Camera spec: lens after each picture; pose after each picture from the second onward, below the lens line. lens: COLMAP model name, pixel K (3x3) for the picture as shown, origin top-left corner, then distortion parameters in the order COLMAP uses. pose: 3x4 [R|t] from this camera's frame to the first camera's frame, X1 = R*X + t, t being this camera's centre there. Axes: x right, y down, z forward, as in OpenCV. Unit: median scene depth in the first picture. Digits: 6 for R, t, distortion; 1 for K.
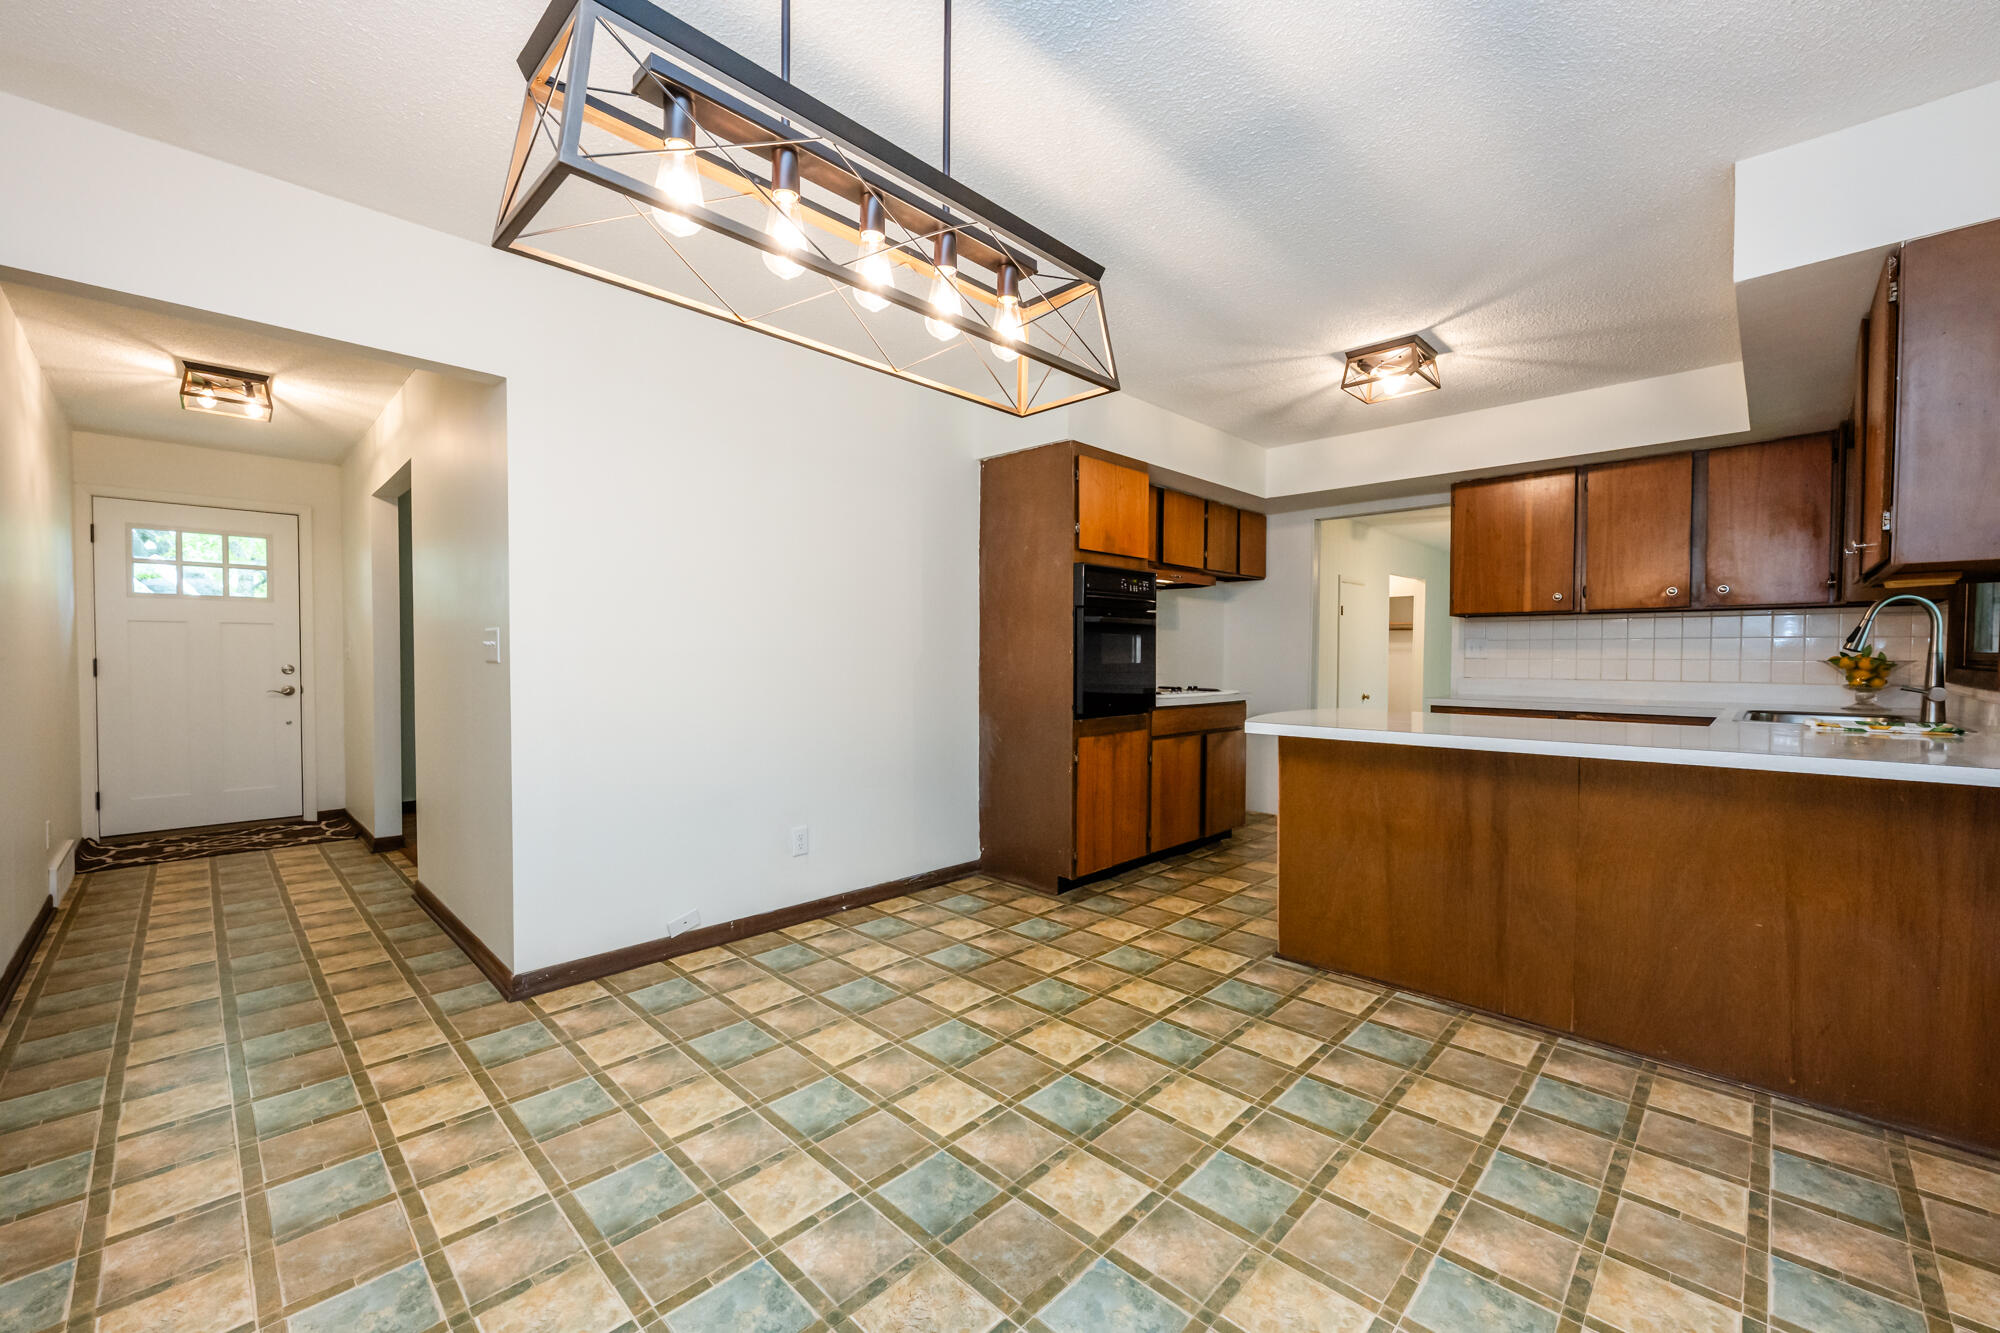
lens RADIAL K [[810.5, 0, 986.3], [0, 810.5, 671.9], [0, 0, 1]] dist [0.004150, -0.001678]
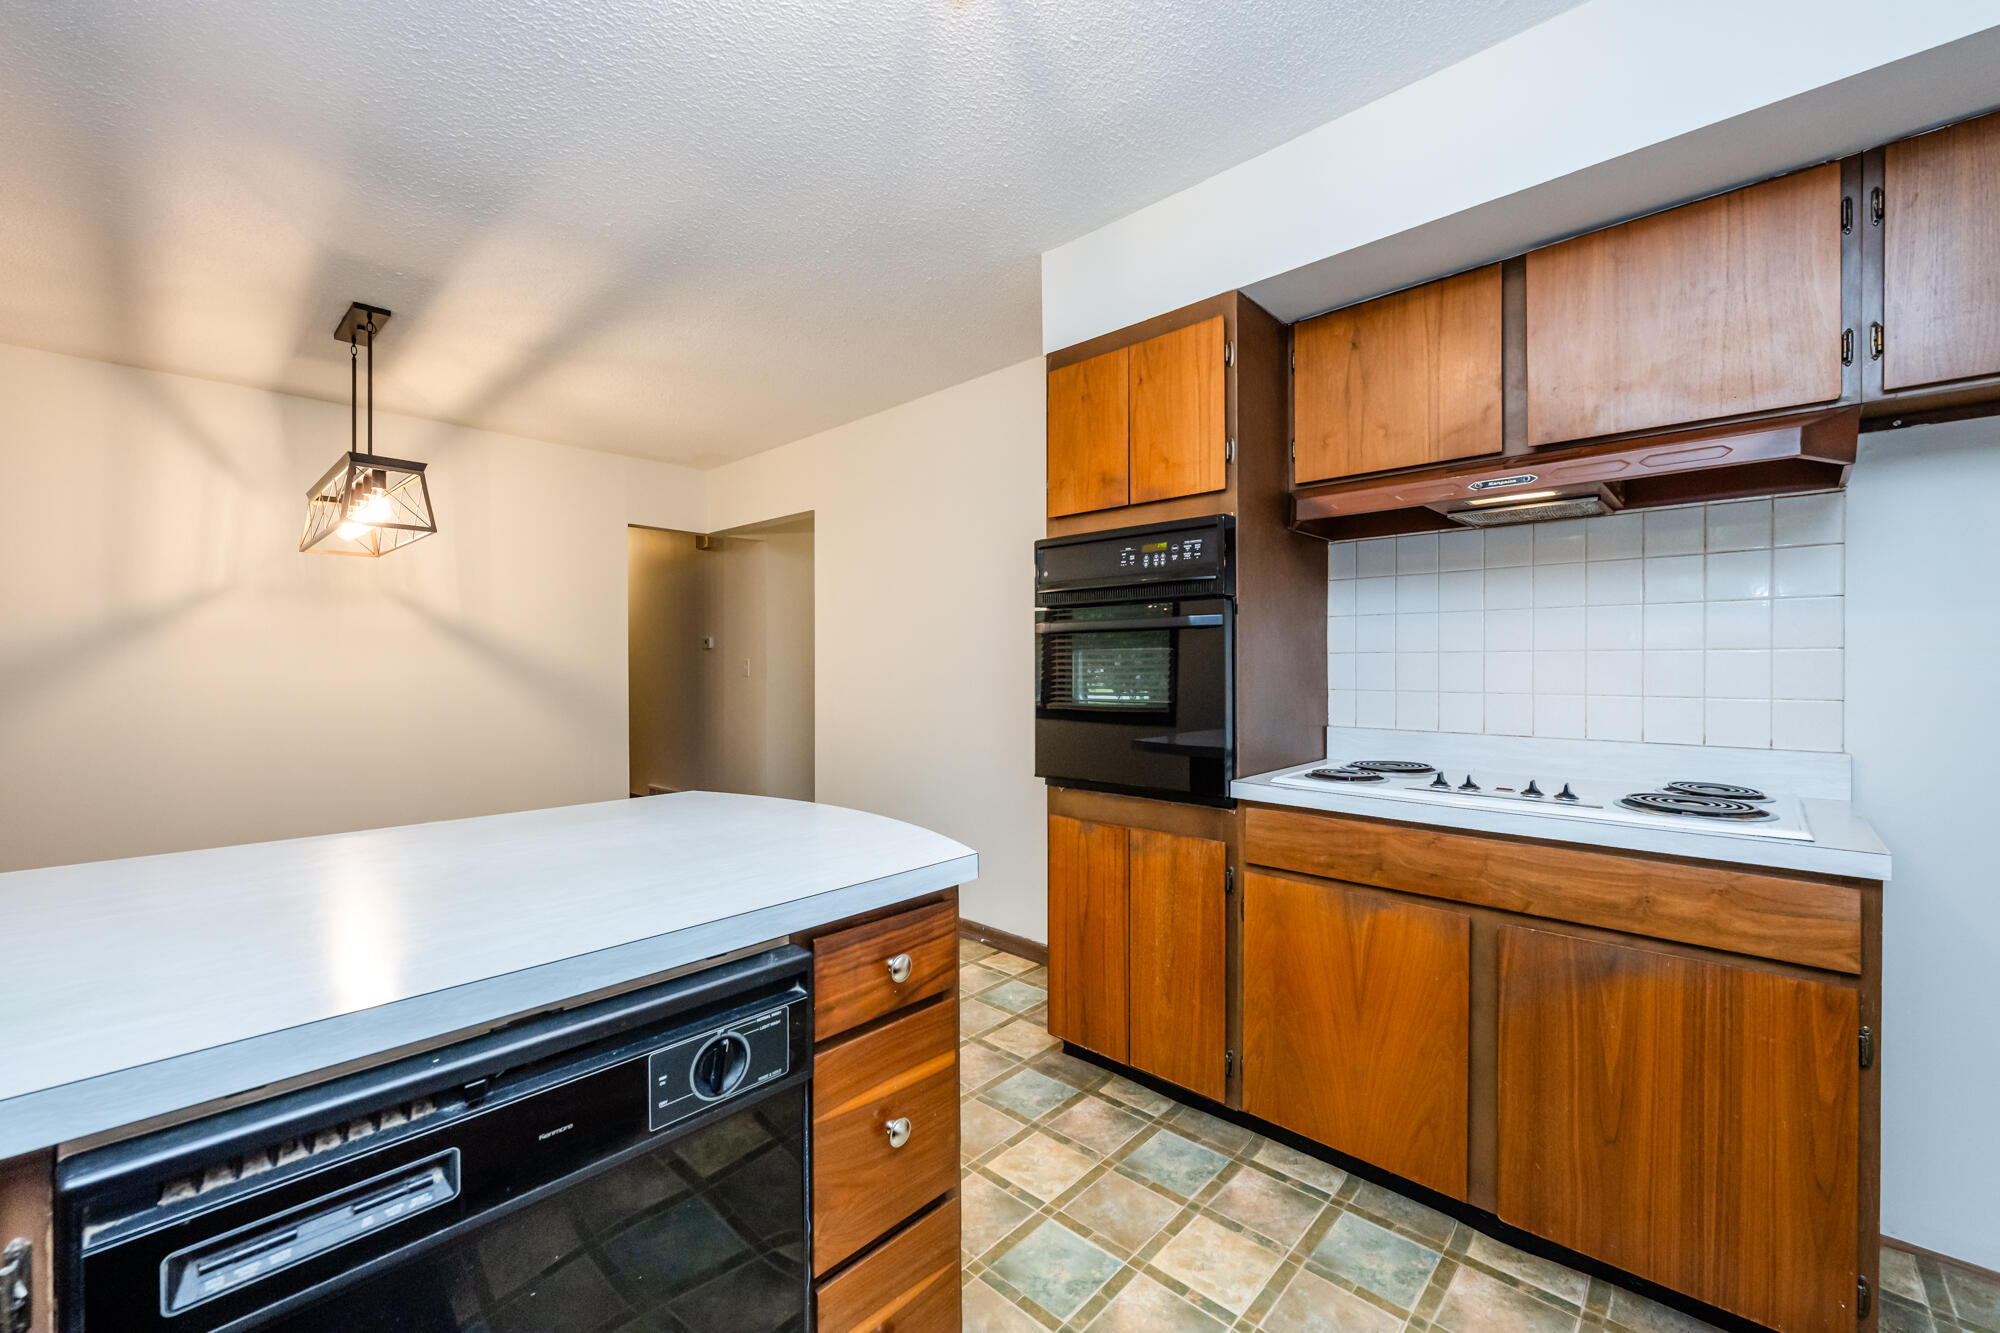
lens RADIAL K [[810.5, 0, 1001.4], [0, 810.5, 672.0], [0, 0, 1]] dist [0.004150, -0.001678]
pose [[0.026229, 0.004042, -0.999648, 0.754276], [-0.014139, 0.999893, 0.003672, -0.033399], [0.999556, 0.014037, 0.026283, 0.949544]]
